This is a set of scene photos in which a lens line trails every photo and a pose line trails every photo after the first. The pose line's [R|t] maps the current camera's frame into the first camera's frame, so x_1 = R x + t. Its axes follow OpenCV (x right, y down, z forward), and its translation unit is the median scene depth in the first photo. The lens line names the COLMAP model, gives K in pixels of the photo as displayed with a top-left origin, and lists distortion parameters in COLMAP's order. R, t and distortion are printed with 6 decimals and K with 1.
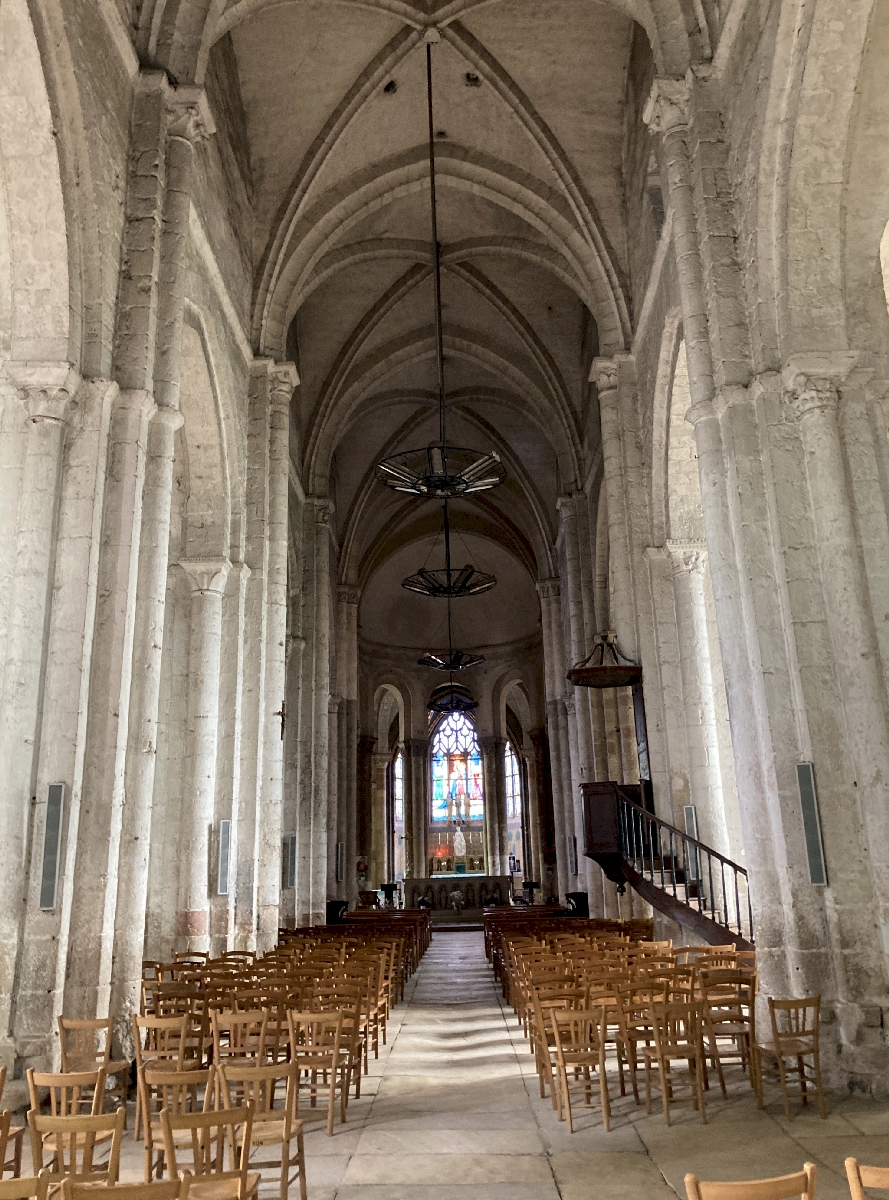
lens RADIAL K [[1008.9, 0, 449.3], [0, 1008.9, 591.4], [0, 0, 1]] dist [0.041271, -0.029733]
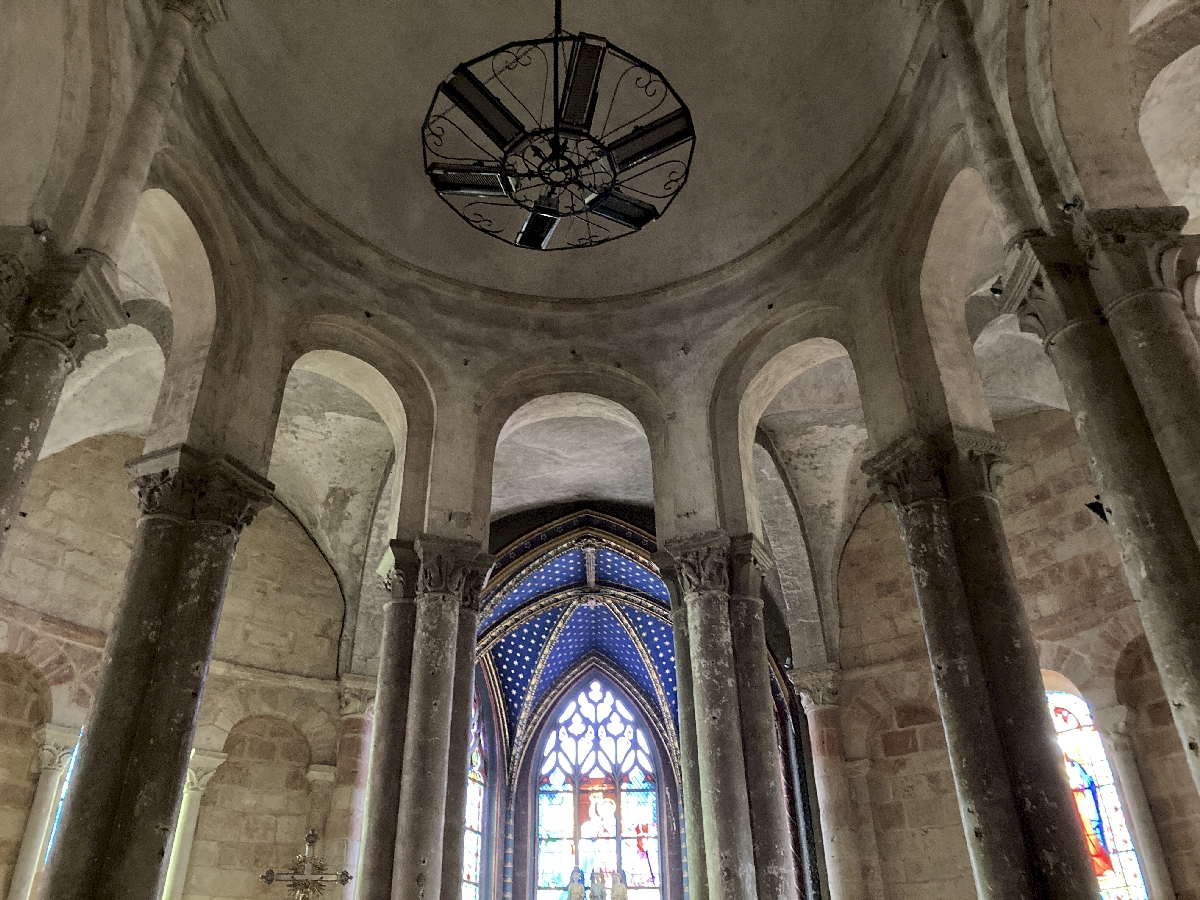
lens RADIAL K [[985.8, 0, 591.9], [0, 985.8, 451.4], [0, 0, 1]] dist [-0.000653, 0.003656]
pose [[0.999868, 0.012146, -0.010751, 0.008837], [-0.014781, 0.955253, -0.295420, 0.160428], [0.006682, 0.295540, 0.955307, 0.583417]]
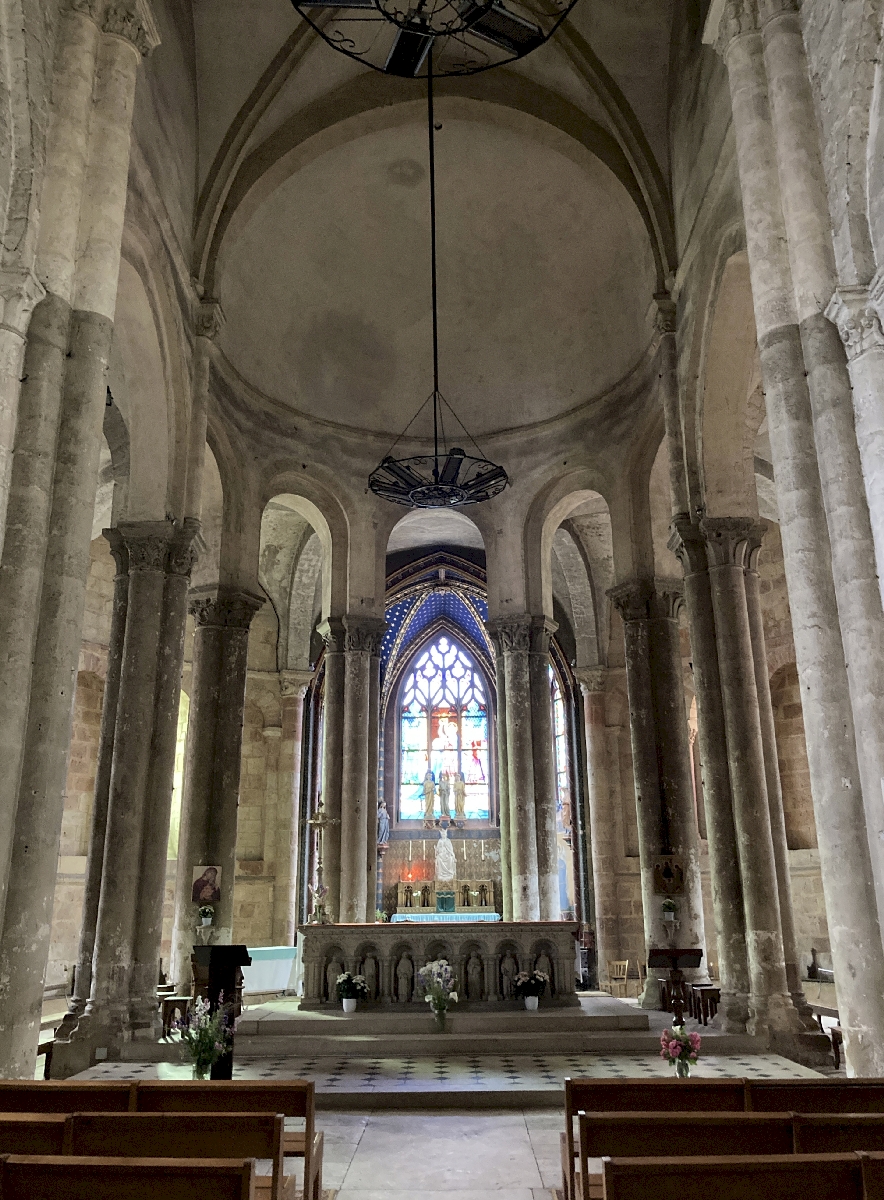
lens RADIAL K [[1008.9, 0, 441.9], [0, 1008.9, 603.2], [0, 0, 1]] dist [0.041271, -0.029733]
pose [[0.999772, 0.020982, 0.004027, 0.002882], [-0.020888, 0.999541, -0.021963, 0.119011], [-0.004486, 0.021874, 0.999751, 0.431407]]
